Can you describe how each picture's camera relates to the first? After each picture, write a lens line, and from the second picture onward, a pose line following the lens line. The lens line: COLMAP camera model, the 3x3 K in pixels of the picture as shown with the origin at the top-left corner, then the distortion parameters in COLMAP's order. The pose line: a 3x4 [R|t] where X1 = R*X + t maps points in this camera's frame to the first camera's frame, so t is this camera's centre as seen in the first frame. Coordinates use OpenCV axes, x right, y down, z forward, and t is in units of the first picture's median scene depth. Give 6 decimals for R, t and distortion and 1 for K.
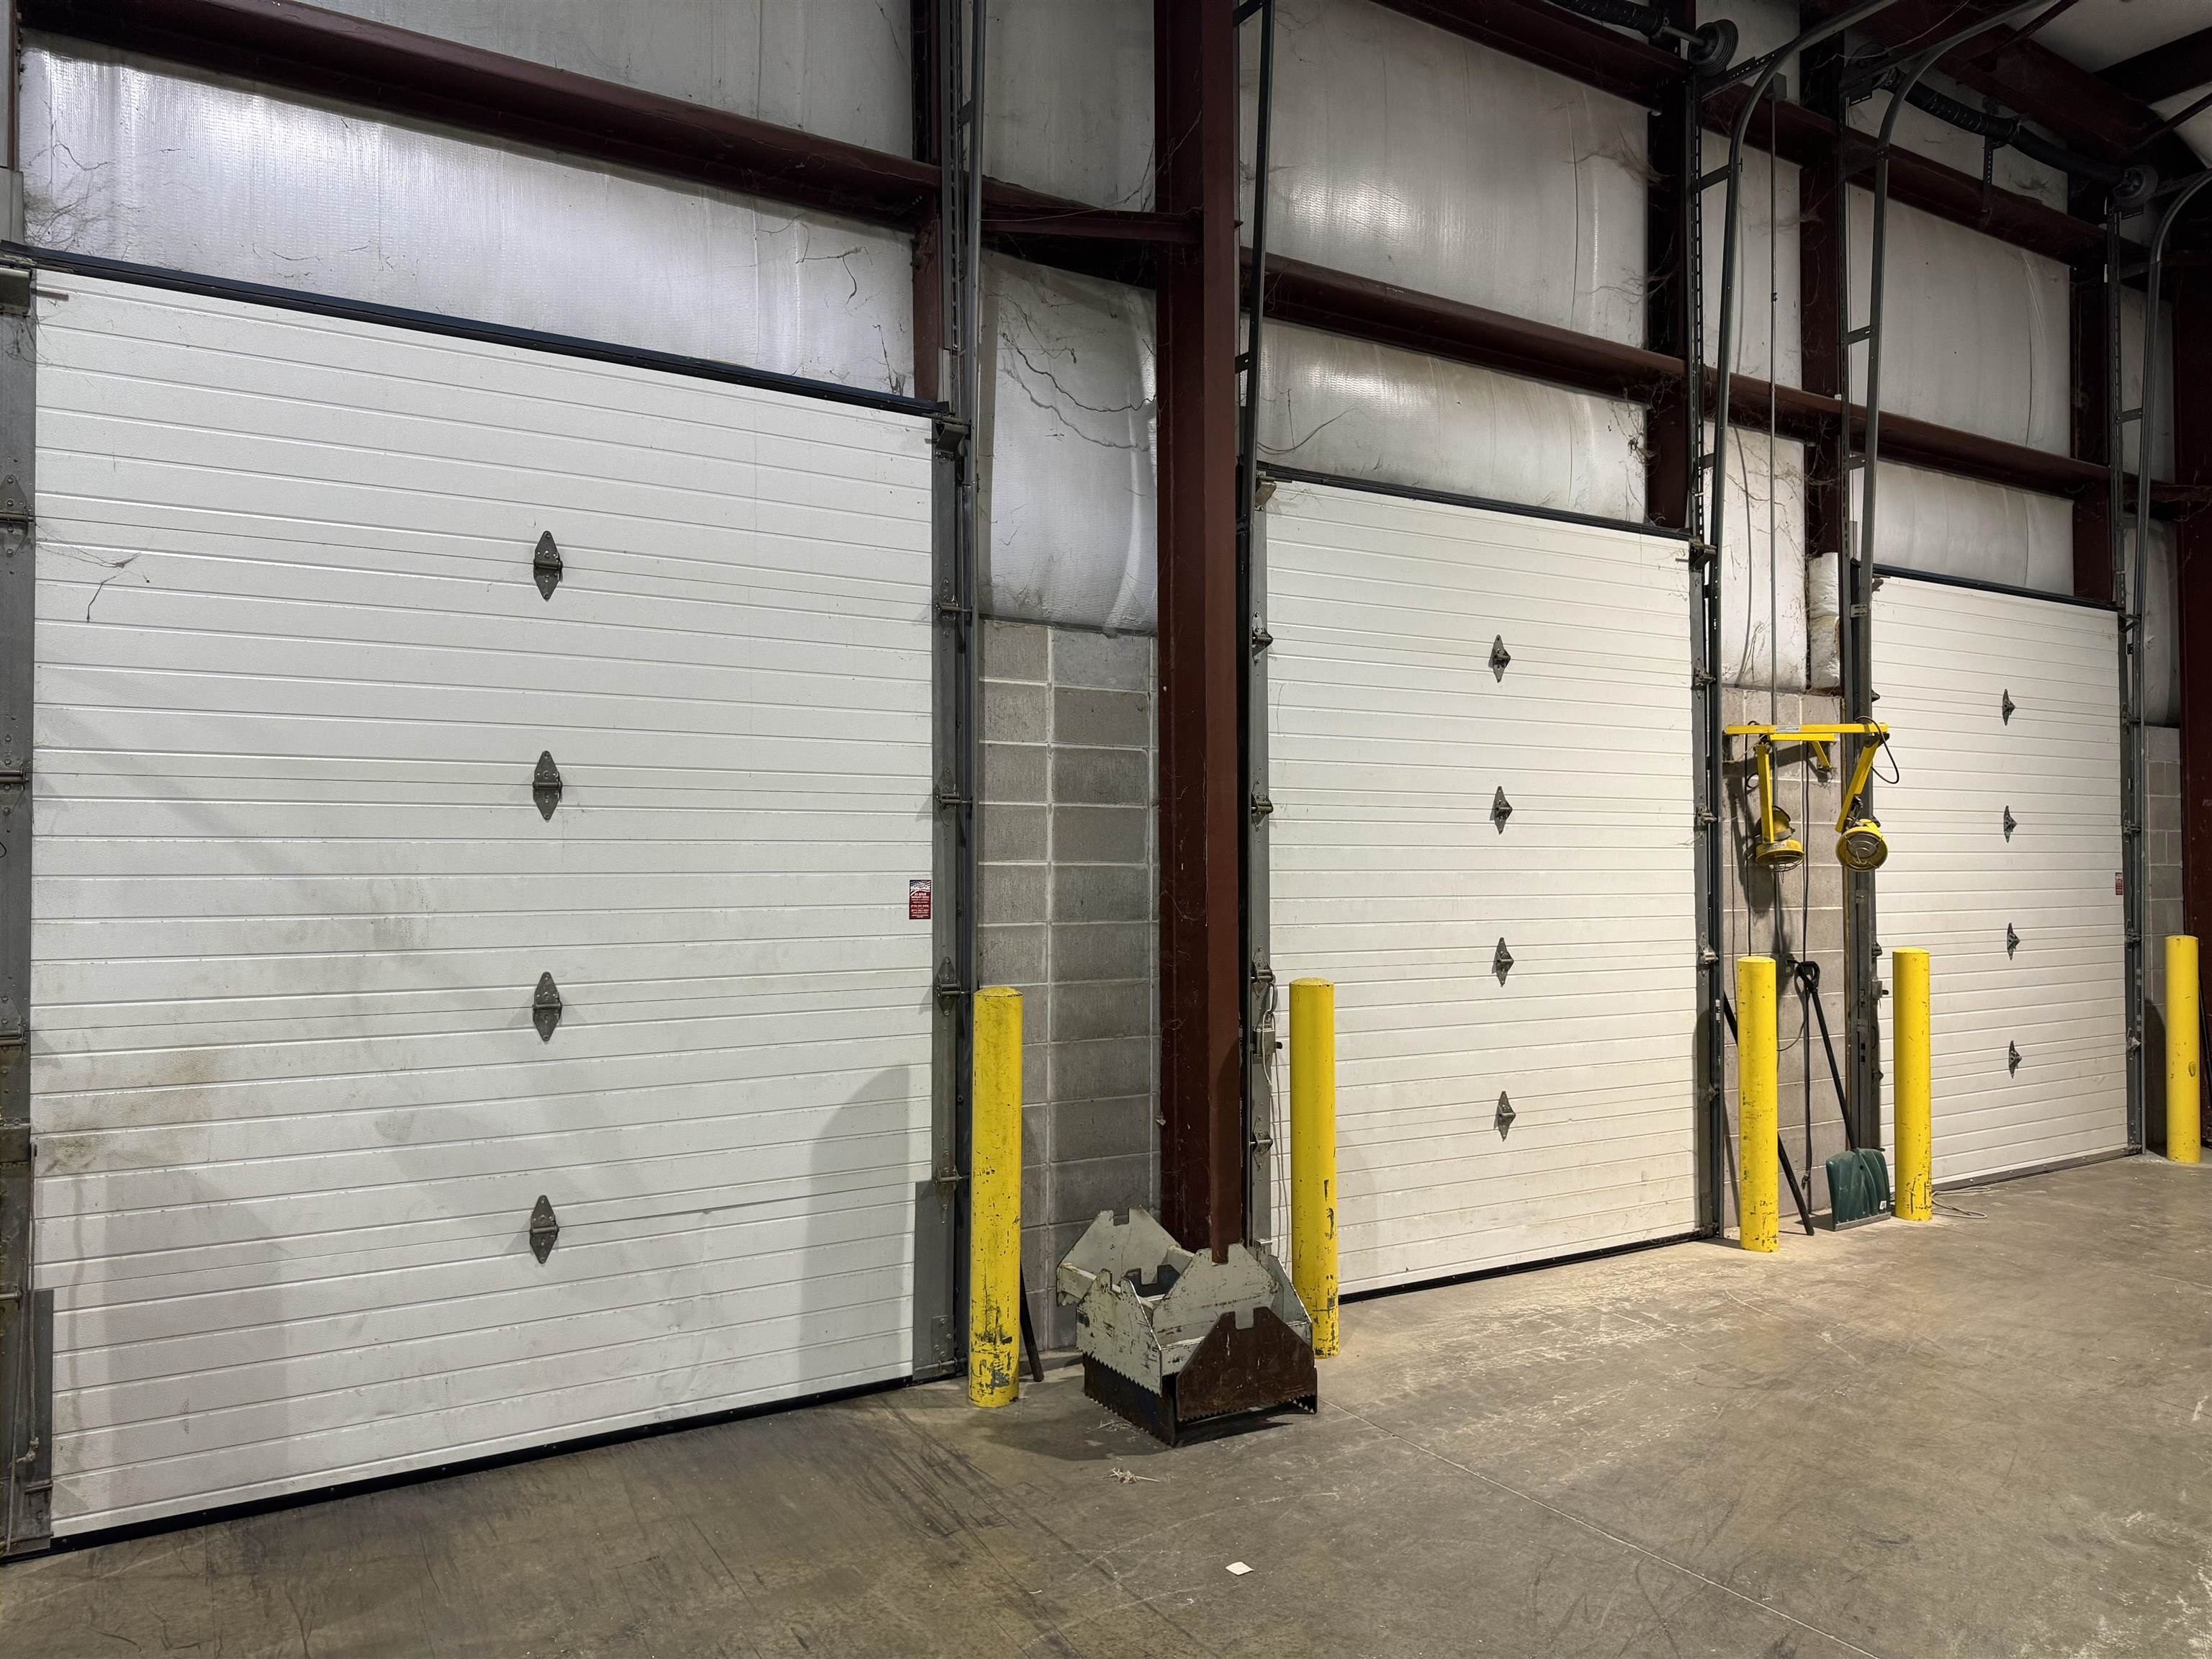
lens RADIAL K [[1520.0, 0, 1106.0], [0, 1520.0, 829.5], [0, 0, 1]] dist [0.004538, 0.002098]
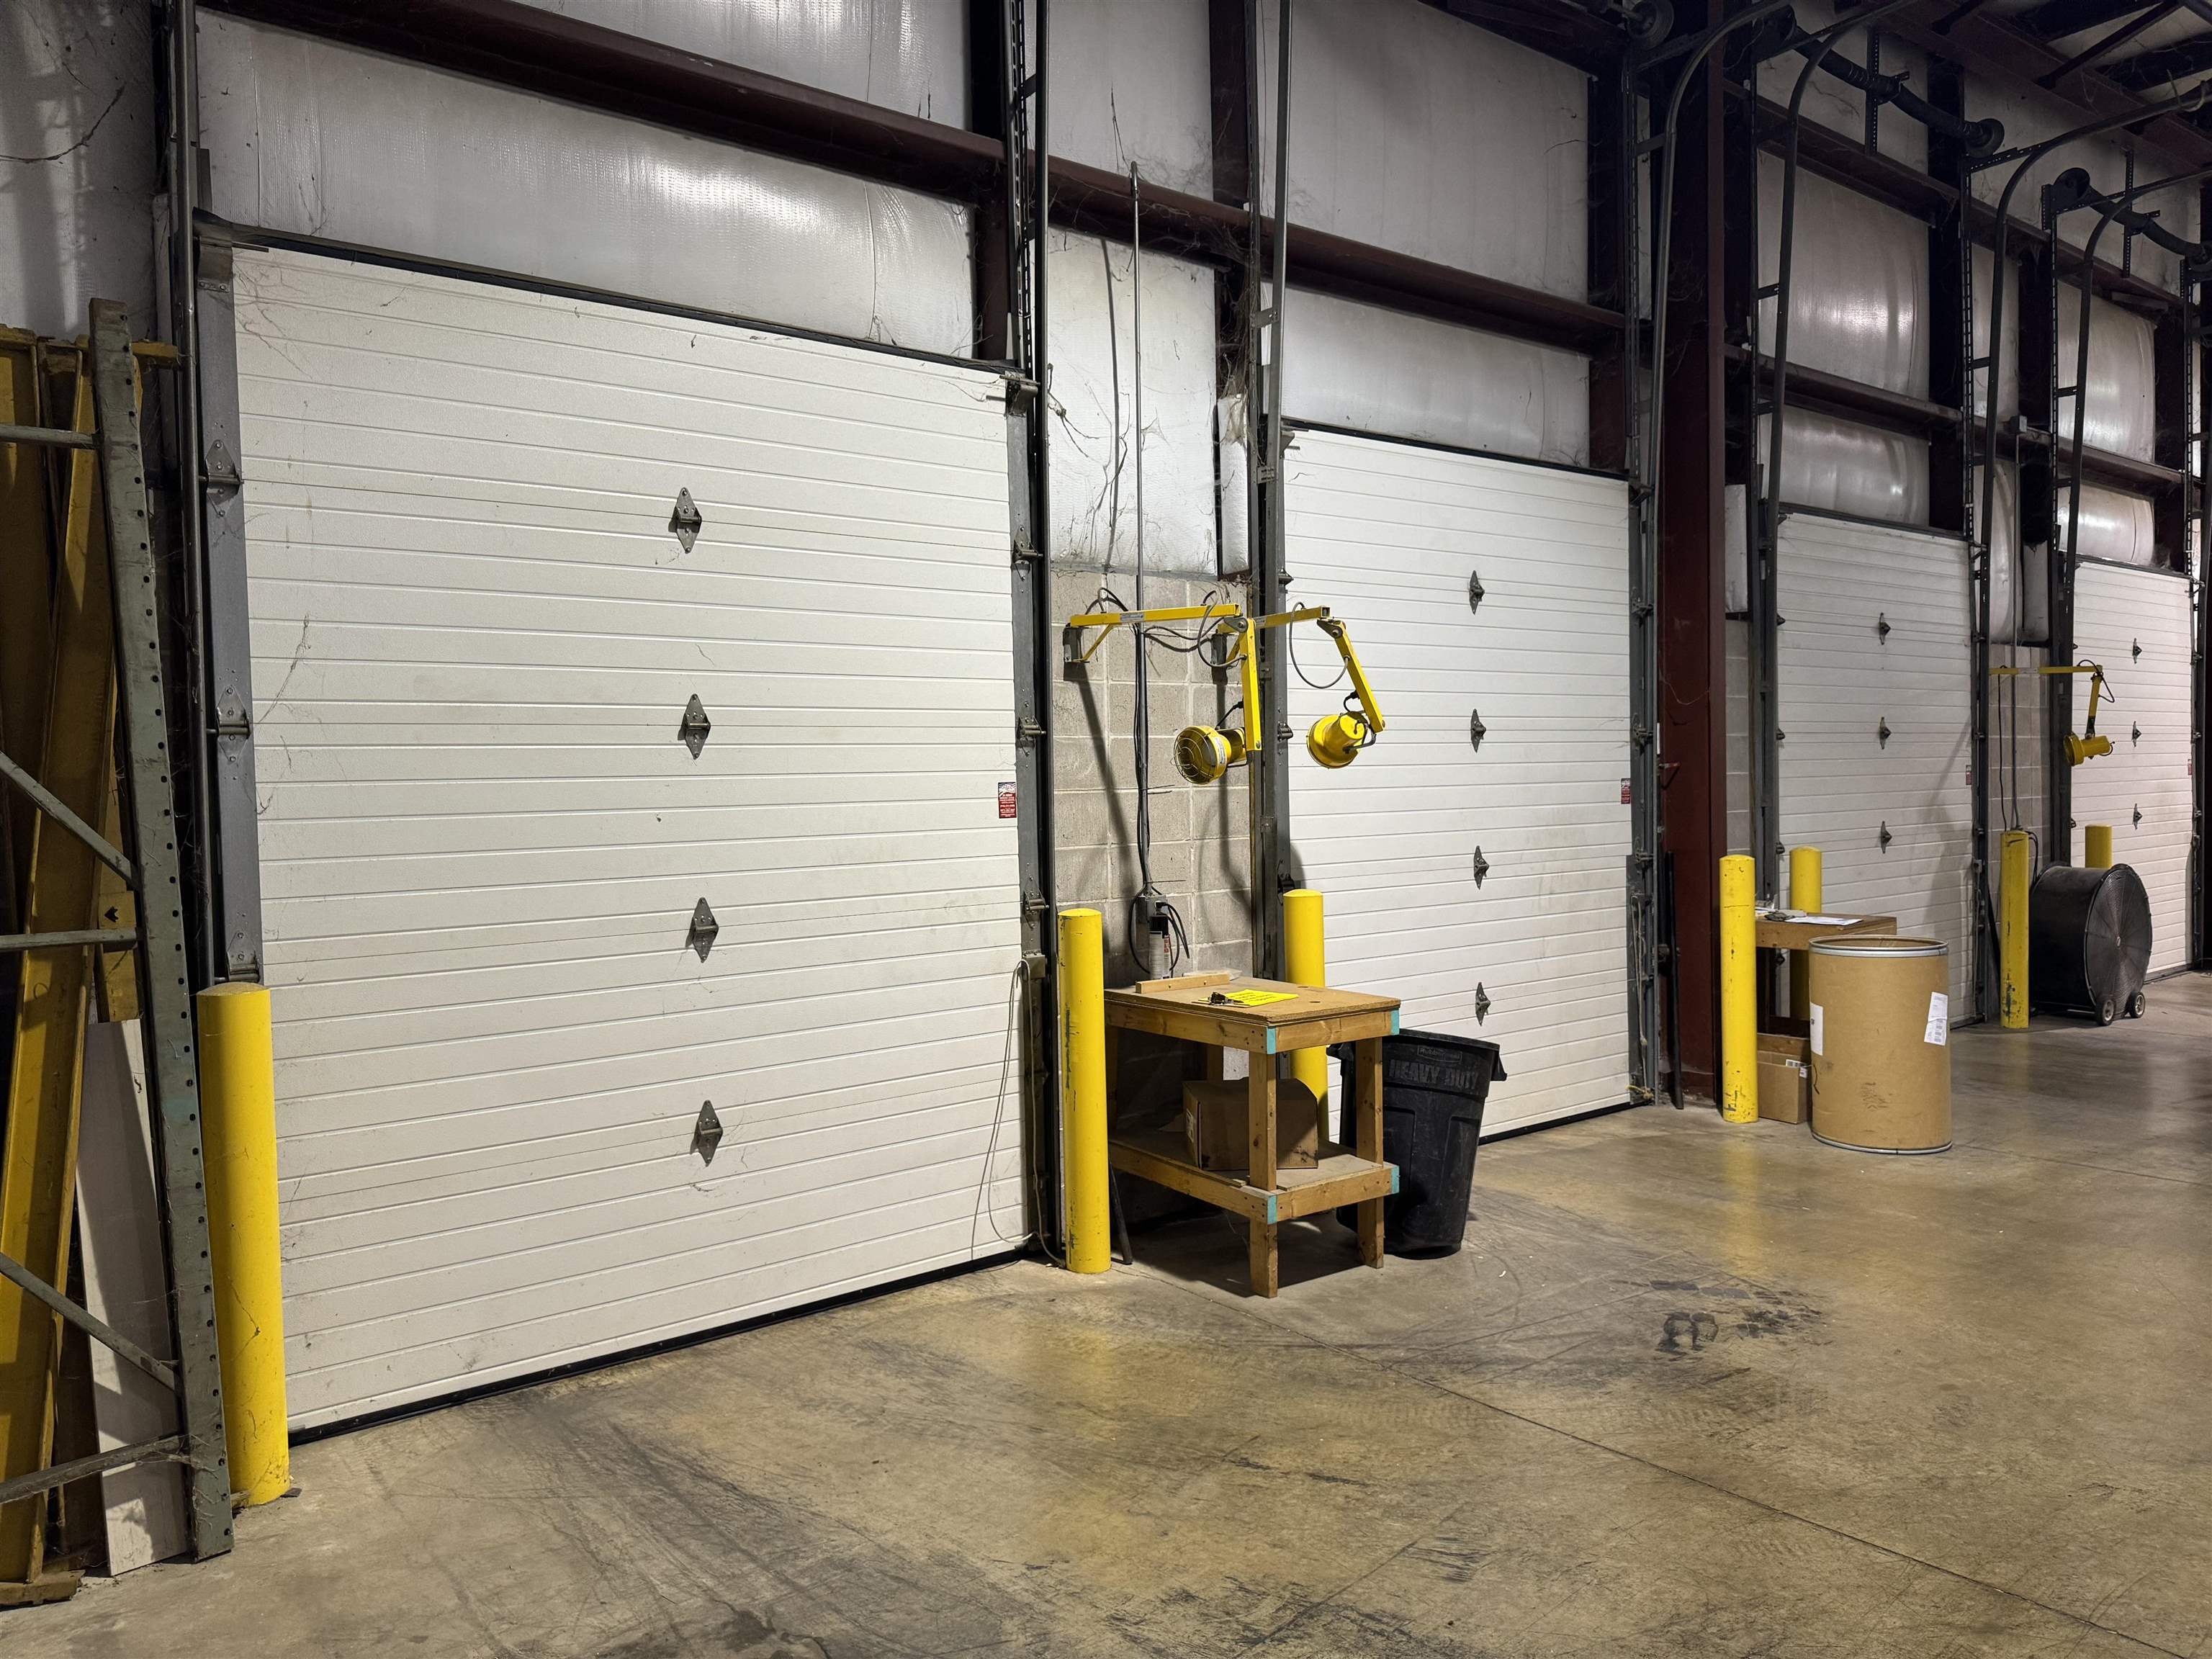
lens RADIAL K [[1566.3, 0, 1071.5], [0, 1566.3, 830.9], [0, 0, 1]] dist [-0.000903, 0.000081]
pose [[0.993918, -0.028375, 0.106403, -0.195521], [0.023382, 0.998579, 0.047881, -0.002119], [-0.107611, -0.045102, 0.993170, -0.121043]]
